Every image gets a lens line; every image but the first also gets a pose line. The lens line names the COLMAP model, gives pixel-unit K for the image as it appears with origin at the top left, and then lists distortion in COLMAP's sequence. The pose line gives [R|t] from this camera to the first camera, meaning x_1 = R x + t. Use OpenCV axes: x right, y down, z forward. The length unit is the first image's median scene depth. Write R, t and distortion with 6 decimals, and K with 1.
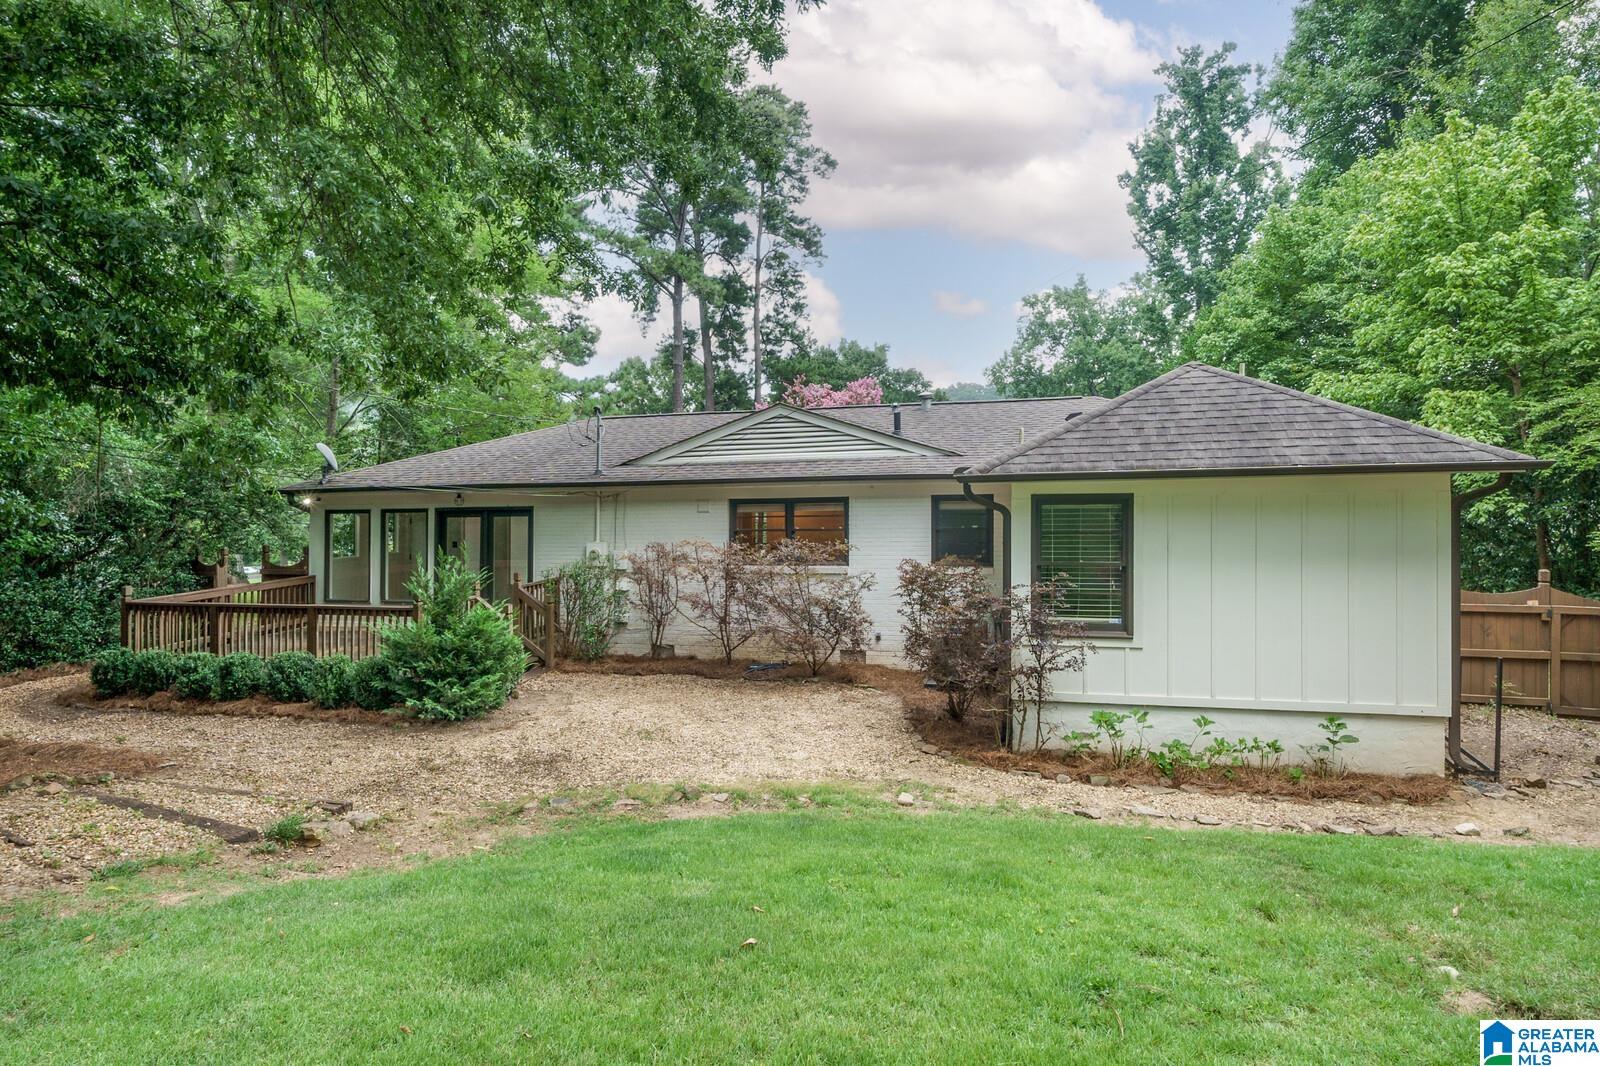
lens RADIAL K [[873.9, 0, 802.7], [0, 873.9, 471.6], [0, 0, 1]] dist [0.002260, -0.002000]
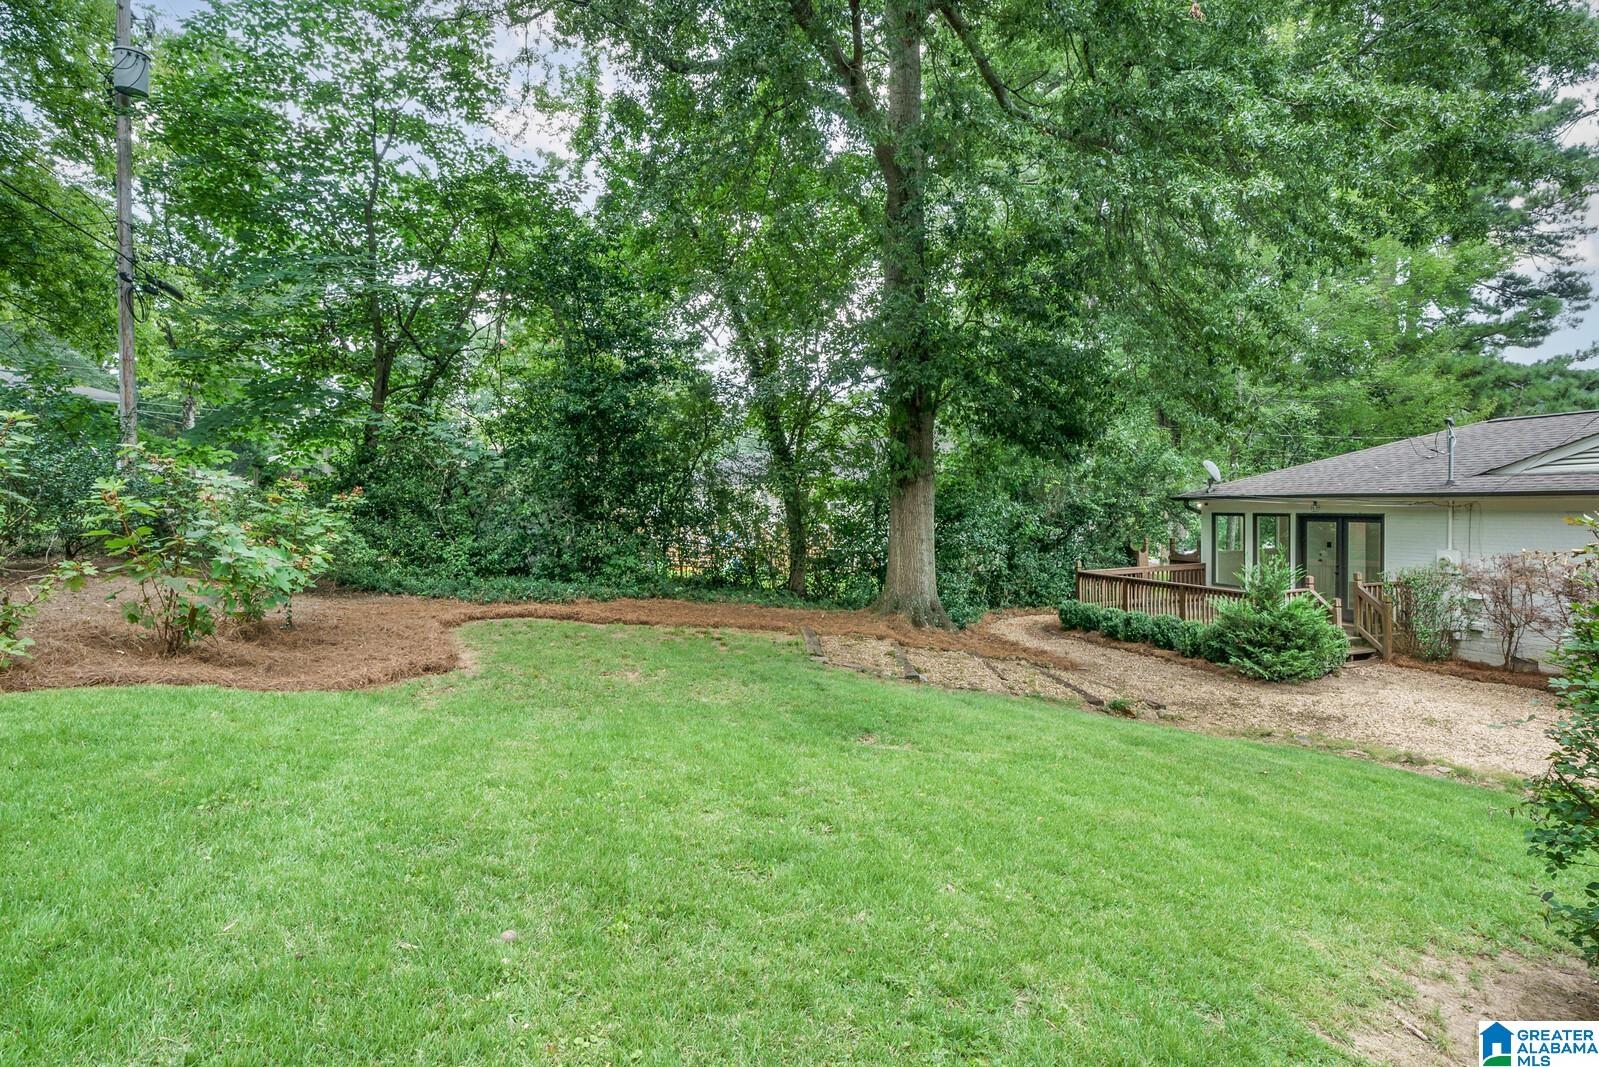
lens RADIAL K [[873.3, 0, 799.3], [0, 873.3, 526.2], [0, 0, 1]] dist [0.002260, -0.002000]
pose [[0.523046, 0.033546, -0.851644, 0.270891], [0.028861, 0.997955, 0.057035, -0.032006], [0.851816, -0.054412, 0.521008, -0.213540]]
